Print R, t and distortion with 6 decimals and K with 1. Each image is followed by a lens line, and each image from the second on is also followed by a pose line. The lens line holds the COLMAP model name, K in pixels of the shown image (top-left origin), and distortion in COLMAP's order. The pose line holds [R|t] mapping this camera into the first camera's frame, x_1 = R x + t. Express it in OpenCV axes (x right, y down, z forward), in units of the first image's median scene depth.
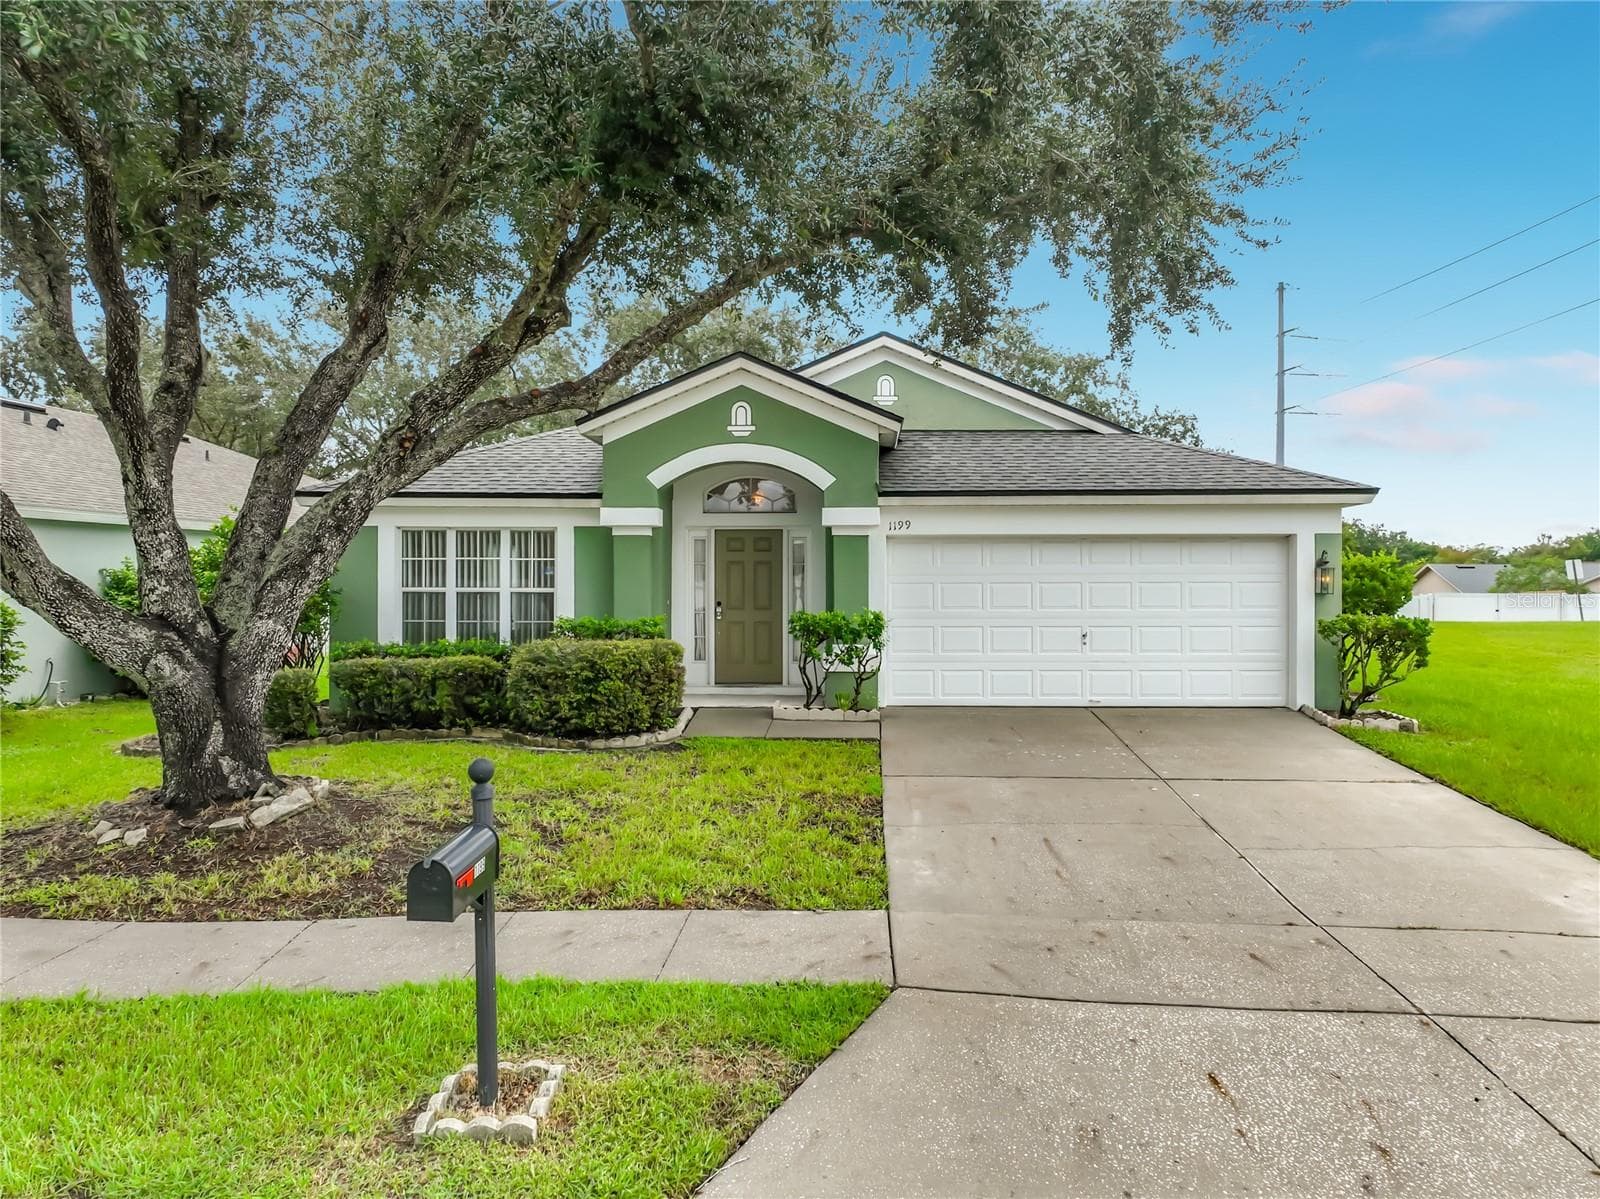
lens RADIAL K [[1136.6, 0, 807.1], [0, 1136.6, 591.0], [0, 0, 1]] dist [0.000748, 0.005517]
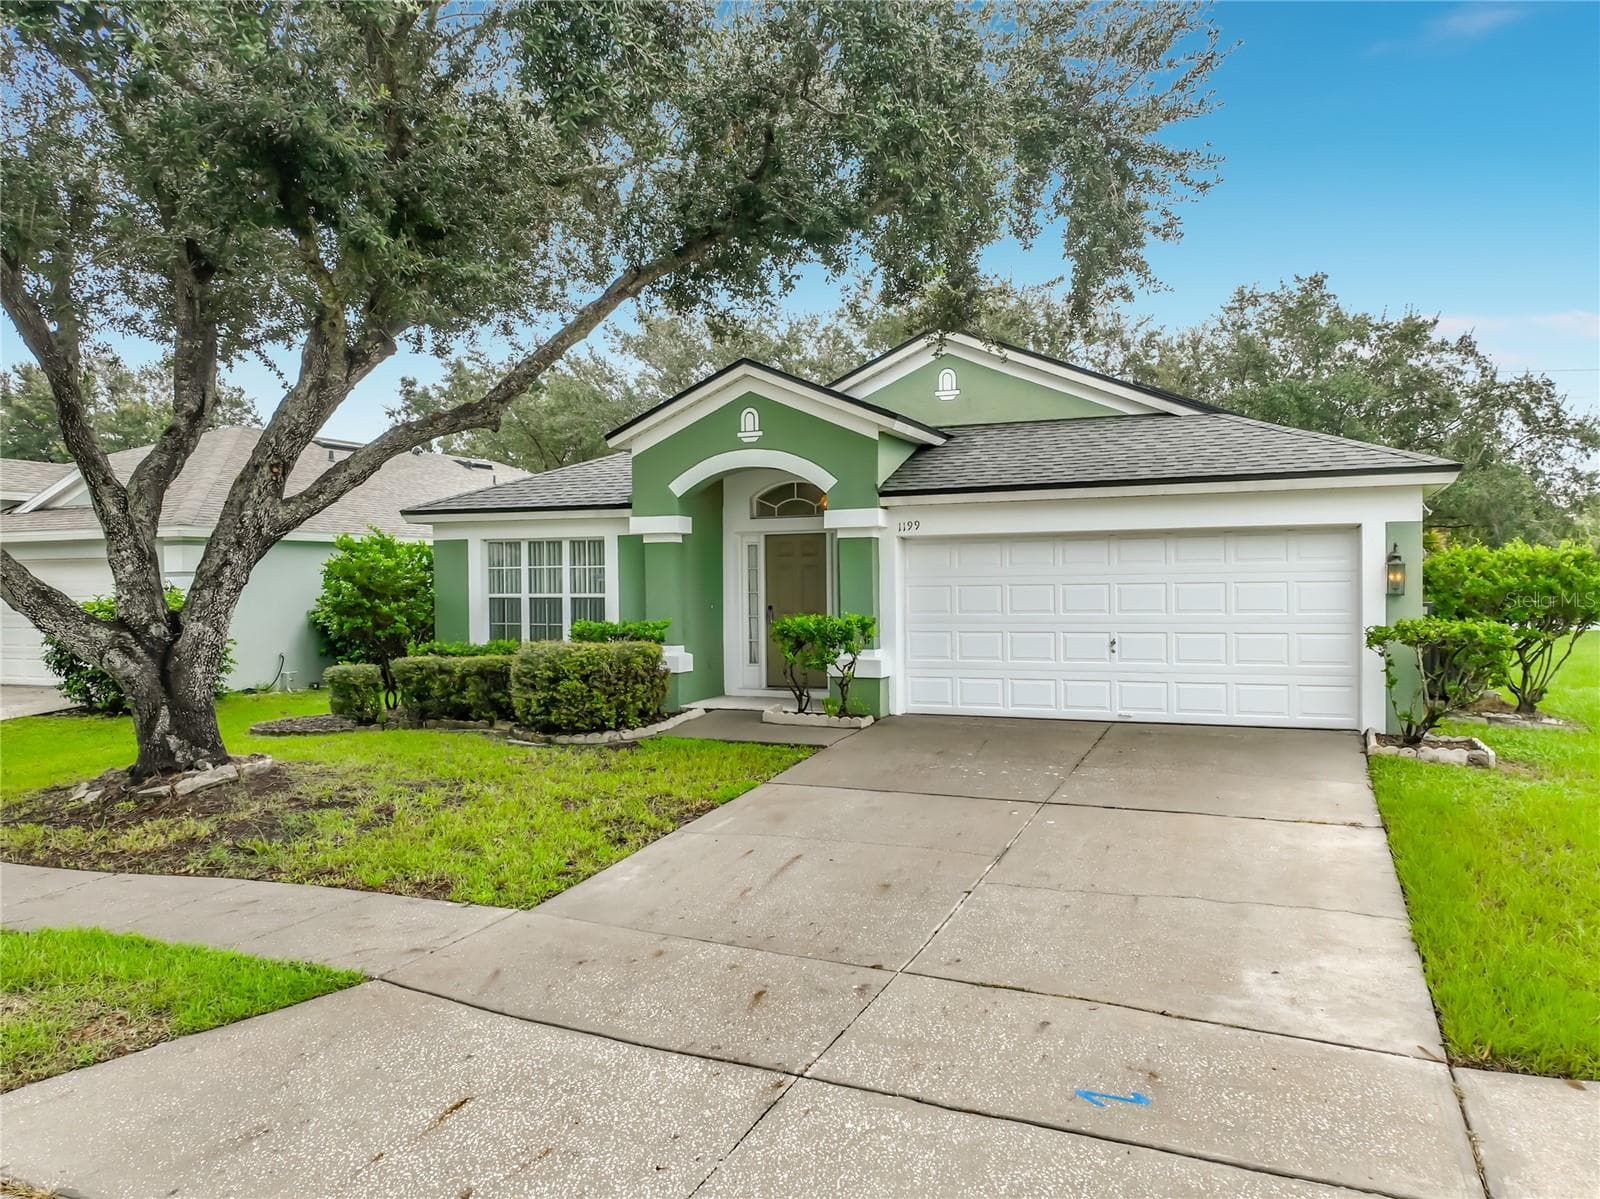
lens RADIAL K [[1128.7, 0, 806.3], [0, 1128.7, 610.7], [0, 0, 1]] dist [0.002521, 0.002993]
pose [[0.933810, -0.000499, -0.357770, 0.369022], [0.005568, 0.999898, 0.013139, 0.000775], [0.357727, -0.014261, 0.933717, 0.083623]]
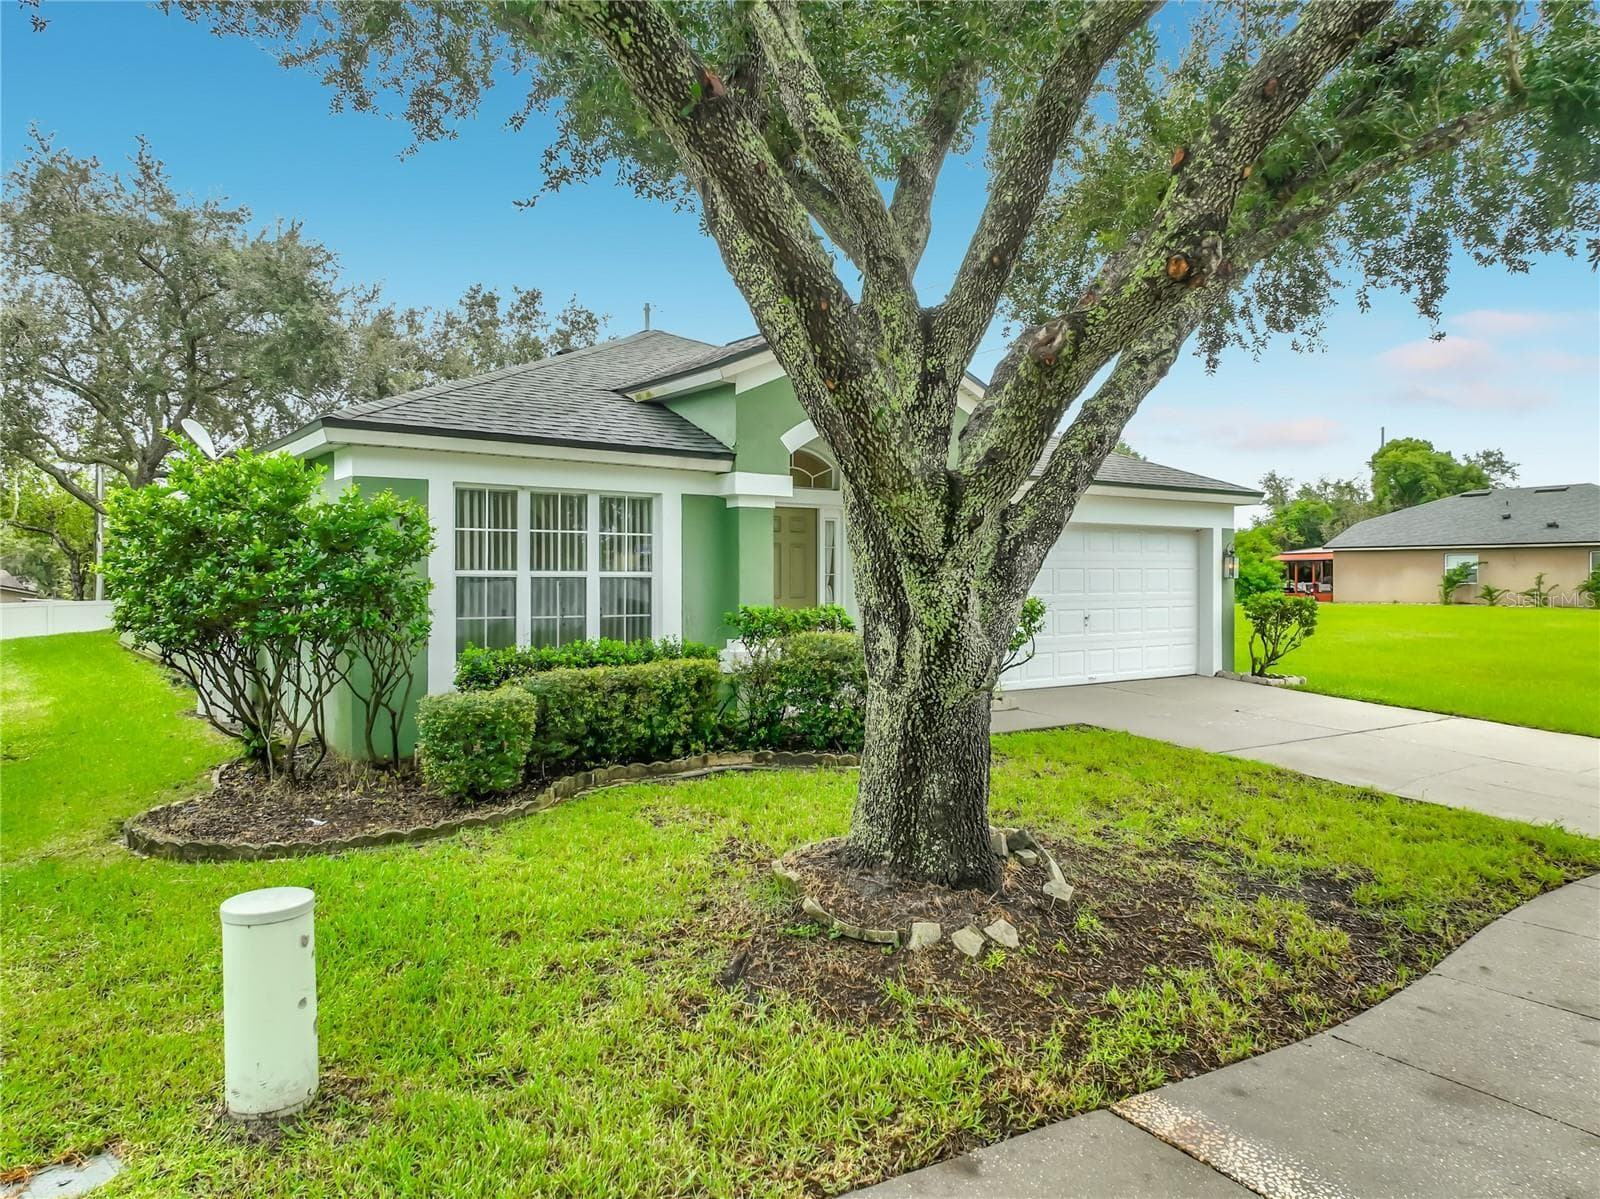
lens RADIAL K [[1136.6, 0, 807.1], [0, 1136.6, 591.0], [0, 0, 1]] dist [0.000748, 0.005517]
pose [[0.778161, -0.006818, 0.628028, -0.693260], [0.010615, 0.999941, -0.002297, 0.014745], [-0.627975, 0.008454, 0.778188, 0.361779]]
